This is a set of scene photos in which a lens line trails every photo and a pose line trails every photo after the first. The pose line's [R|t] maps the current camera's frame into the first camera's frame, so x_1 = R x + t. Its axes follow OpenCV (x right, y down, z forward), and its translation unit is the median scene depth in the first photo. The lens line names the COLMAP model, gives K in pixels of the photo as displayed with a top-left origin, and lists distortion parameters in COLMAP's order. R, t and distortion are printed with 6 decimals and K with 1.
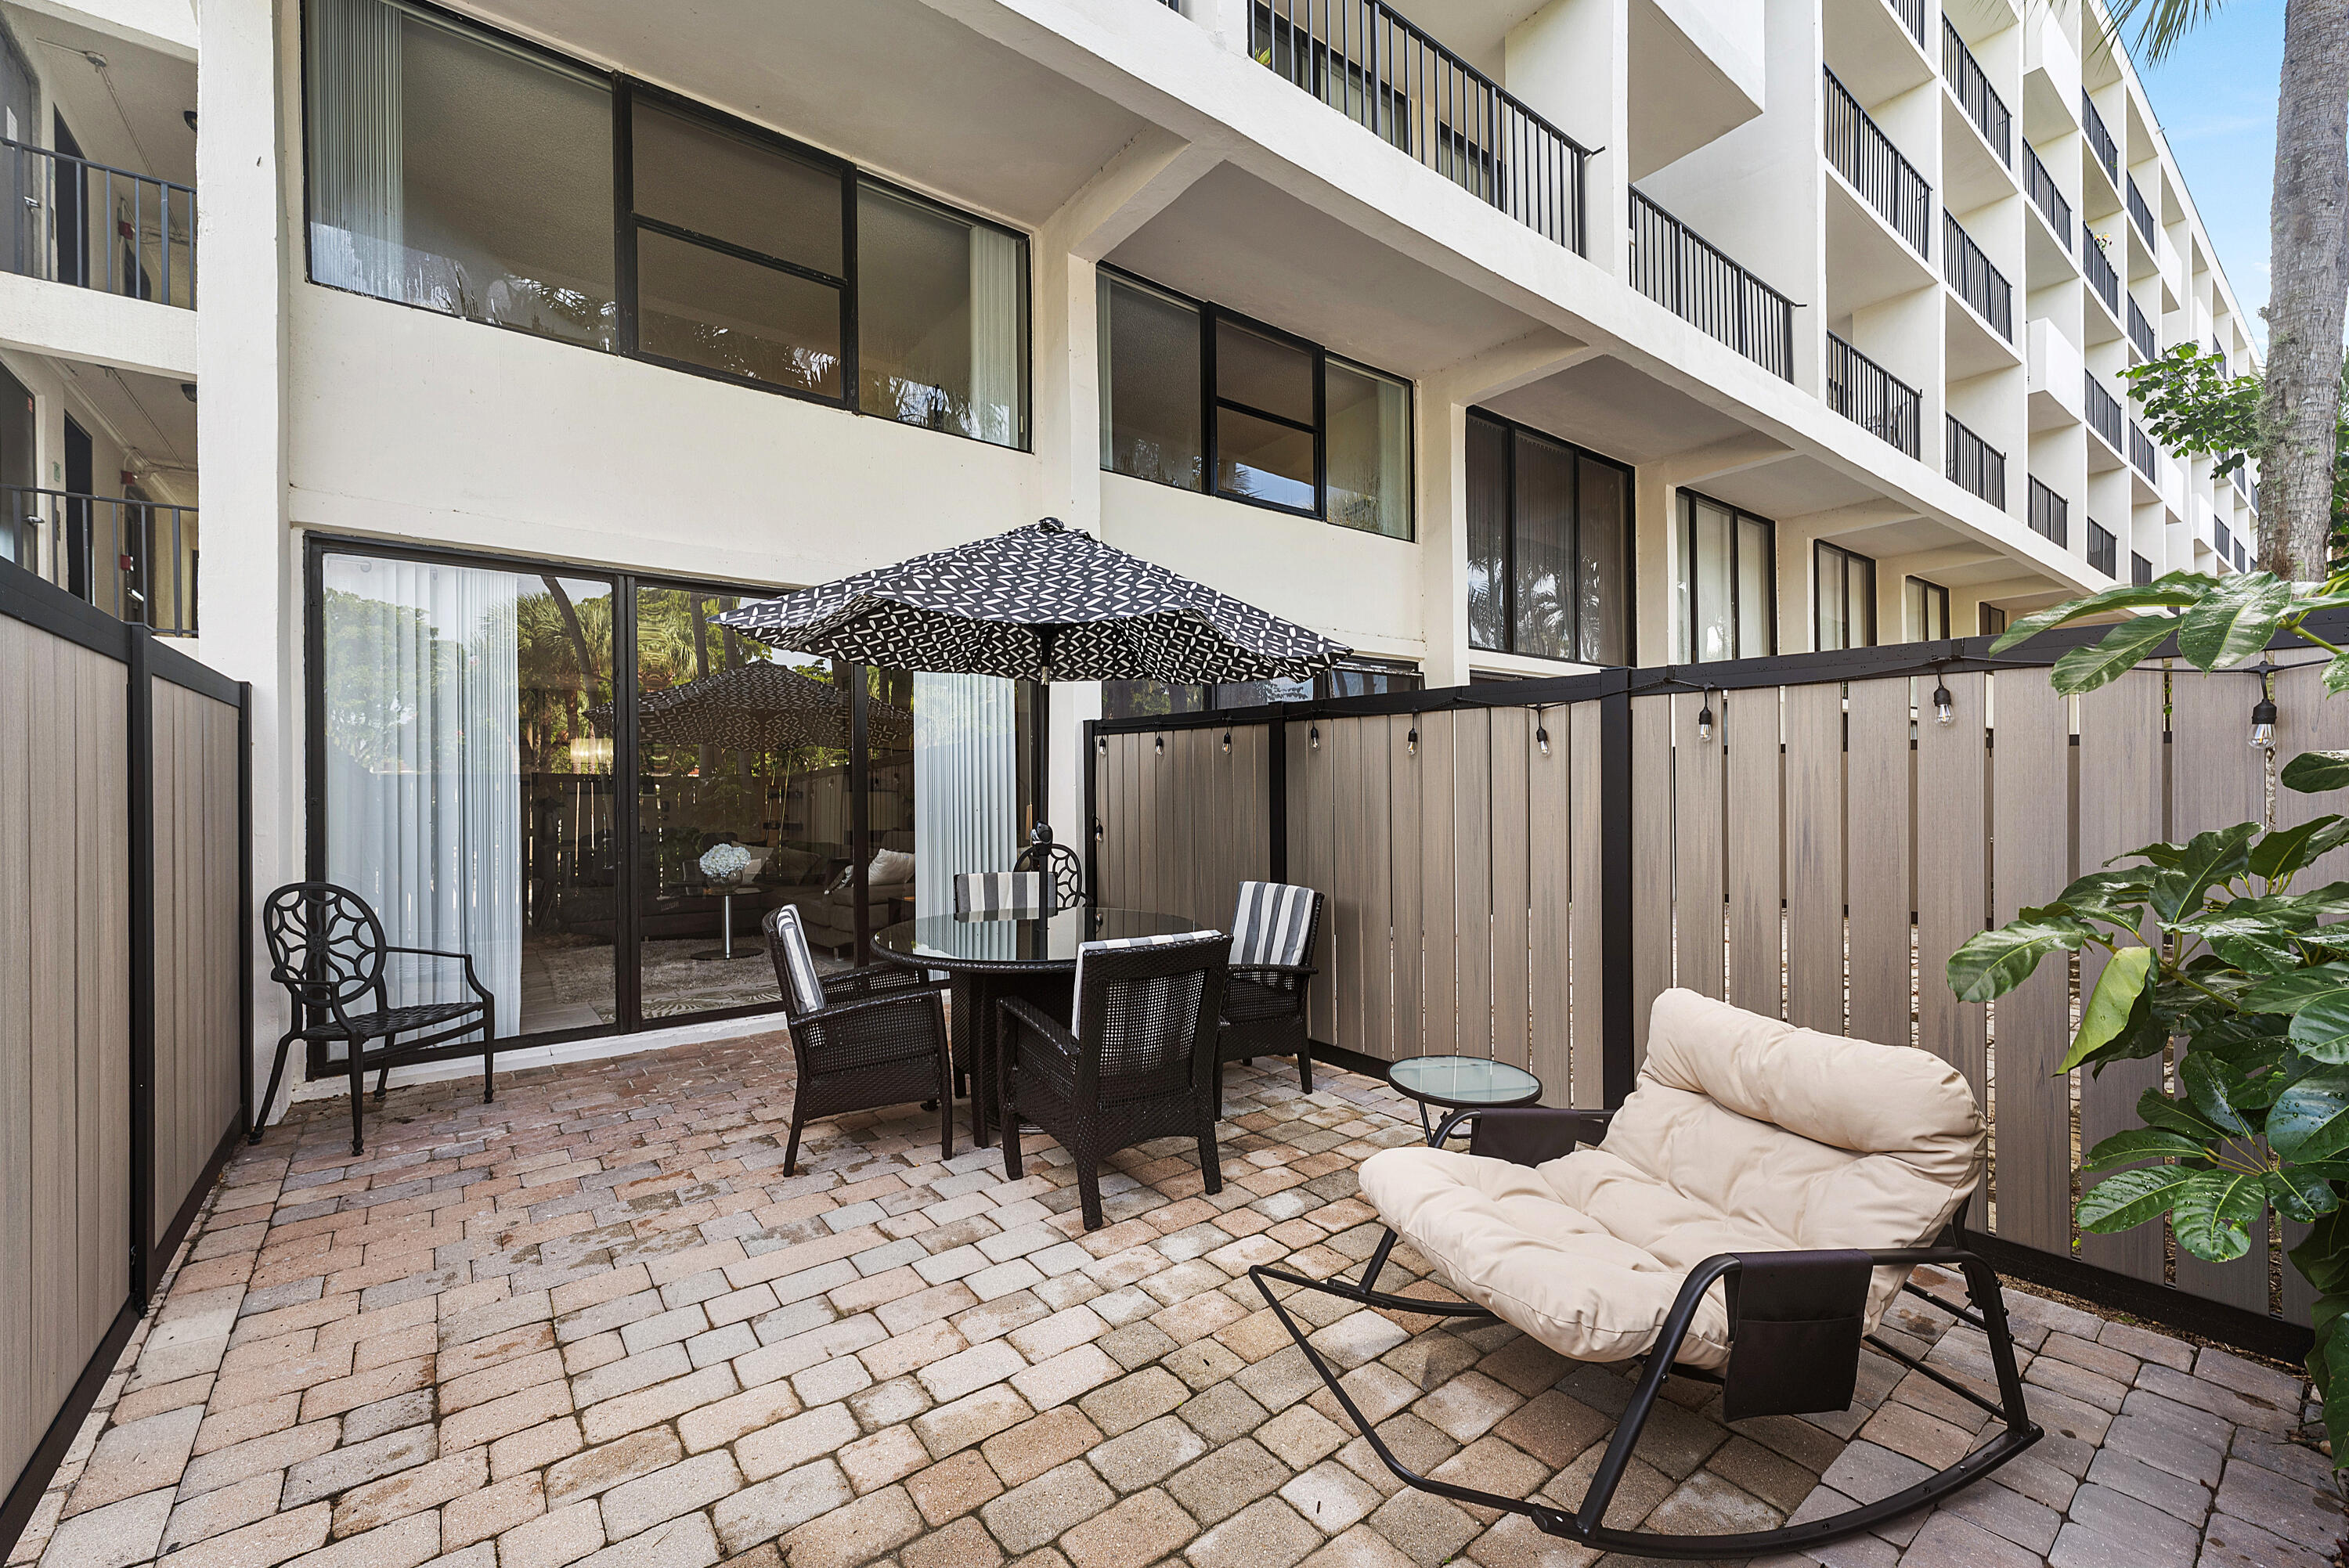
lens RADIAL K [[966.9, 0, 1174.5], [0, 966.9, 784.0], [0, 0, 1]] dist [0.001573, 0.000230]
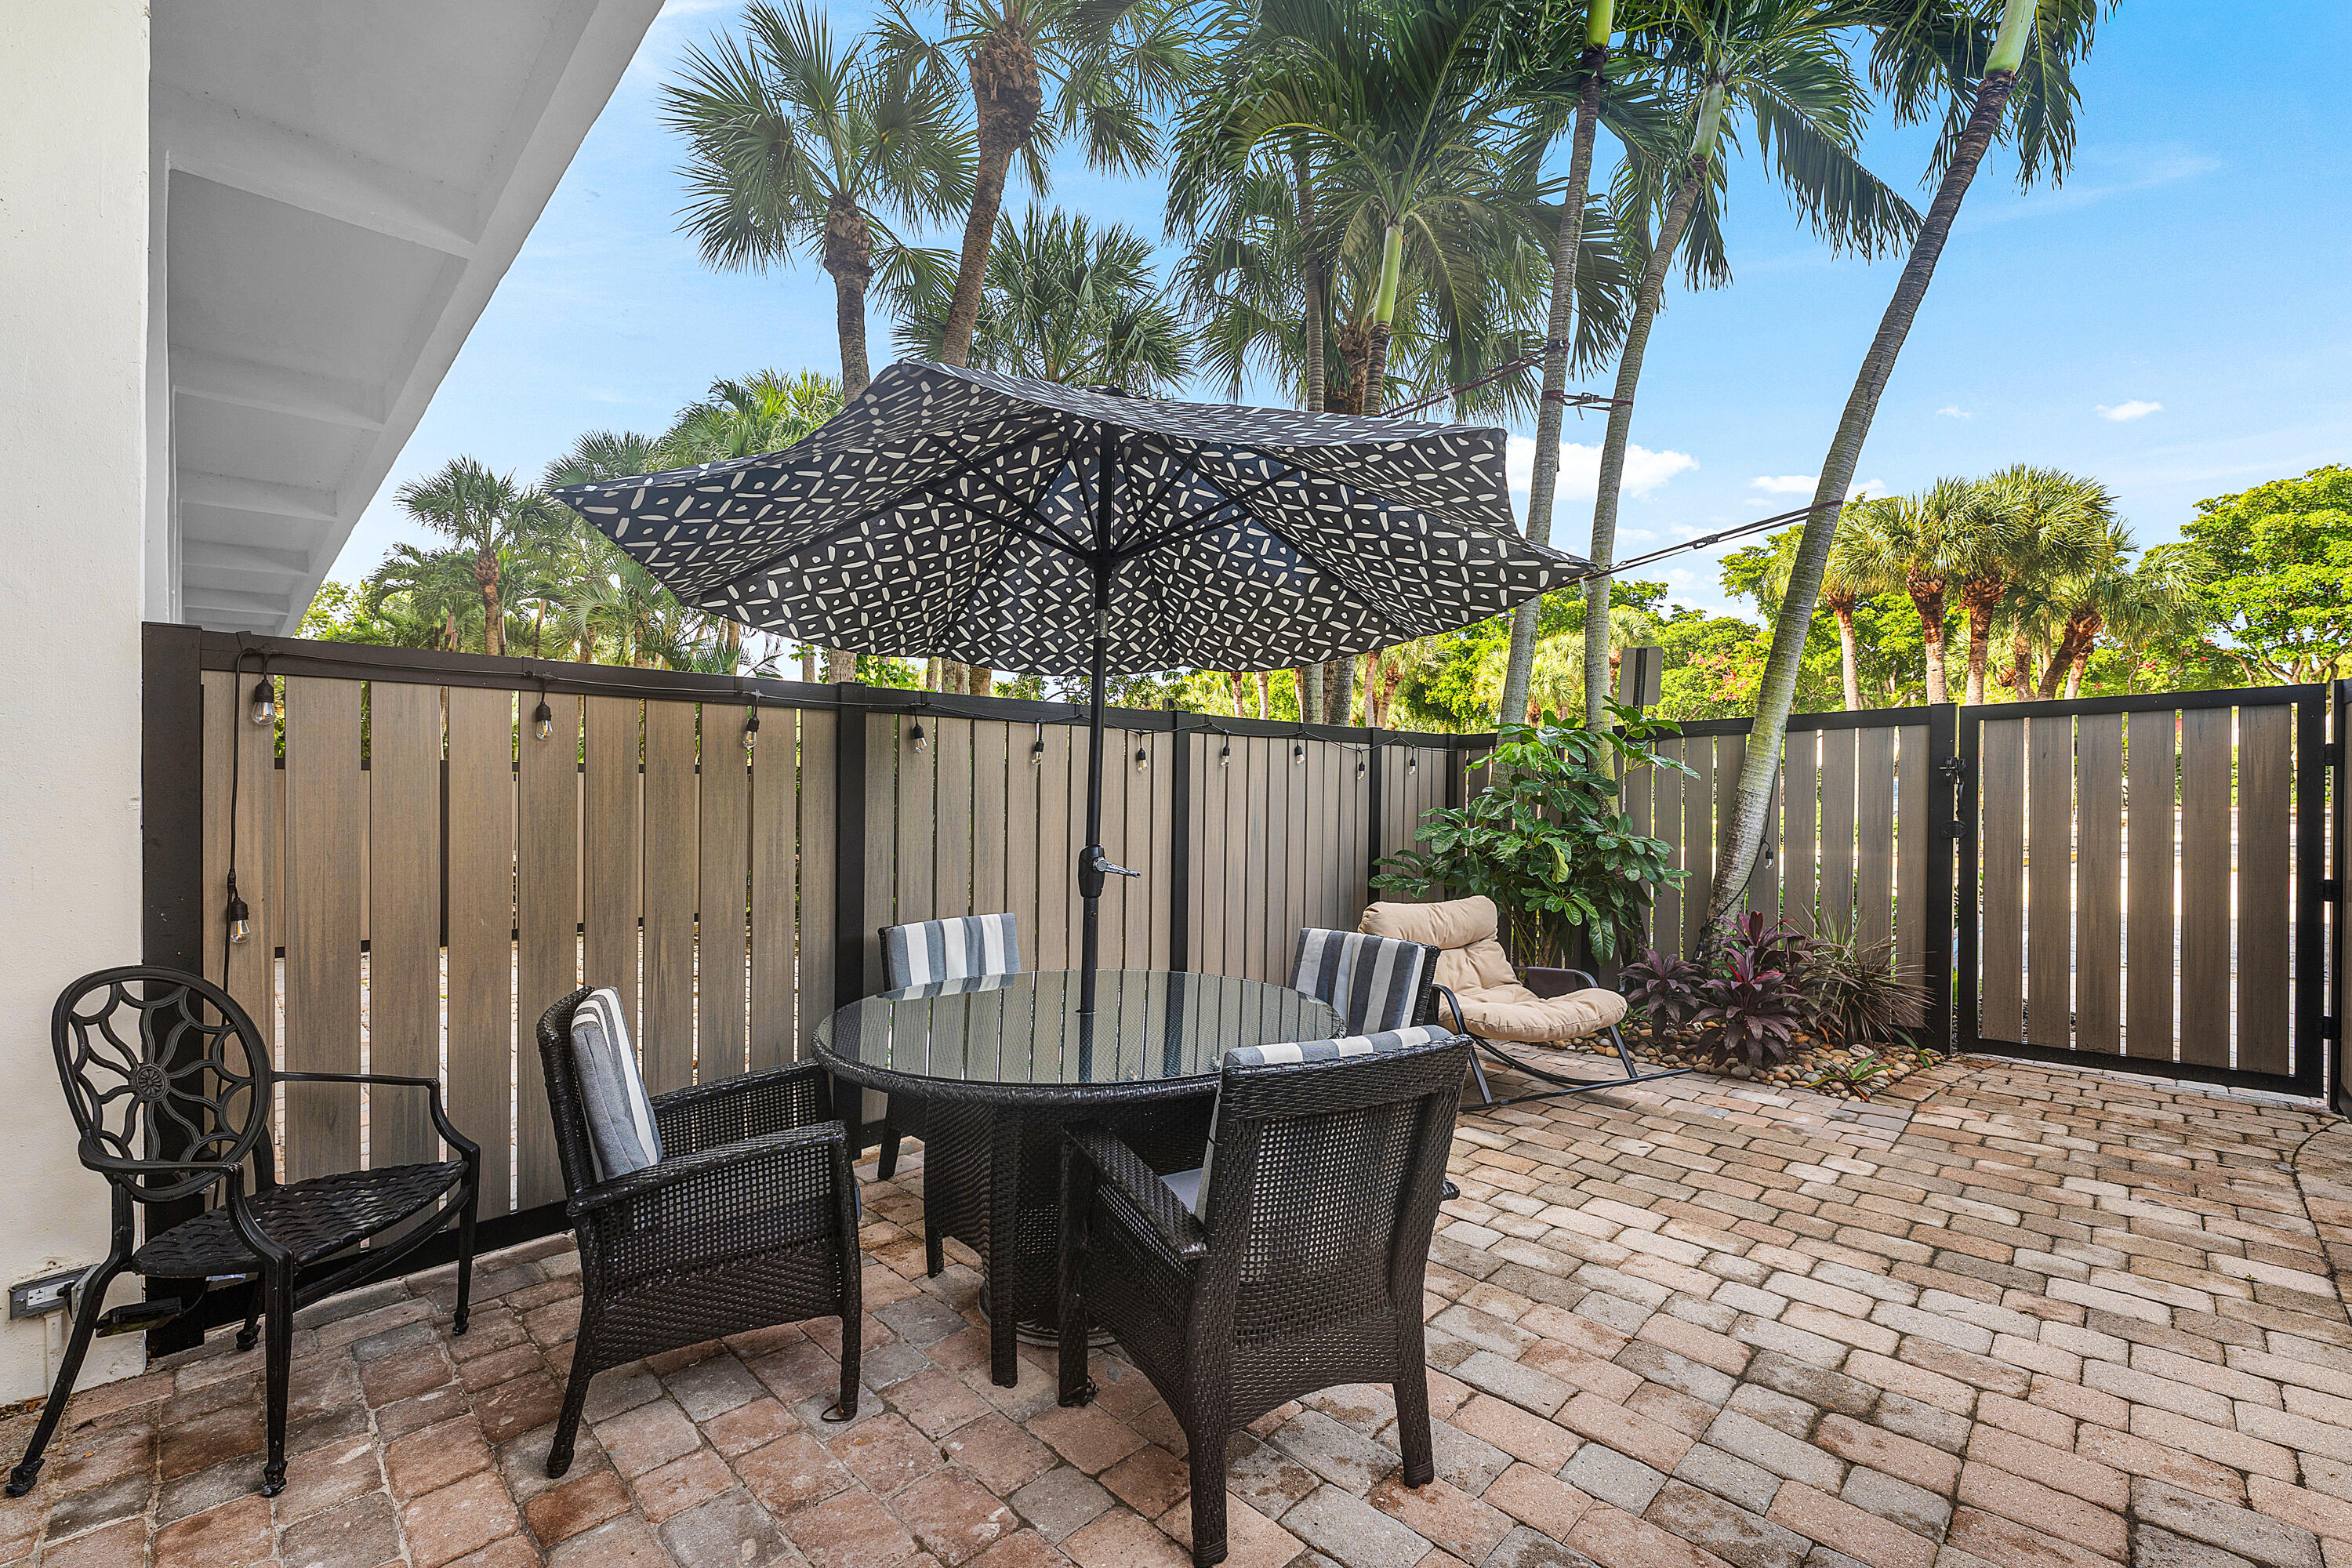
lens RADIAL K [[968.3, 0, 1176.0], [0, 968.3, 784.0], [0, 0, 1]] dist [0.001573, 0.000230]
pose [[-0.137659, 0.015922, 0.990352, -1.403466], [0.008488, 0.999853, -0.014895, 0.011254], [-0.990443, 0.006356, -0.137774, 1.818075]]
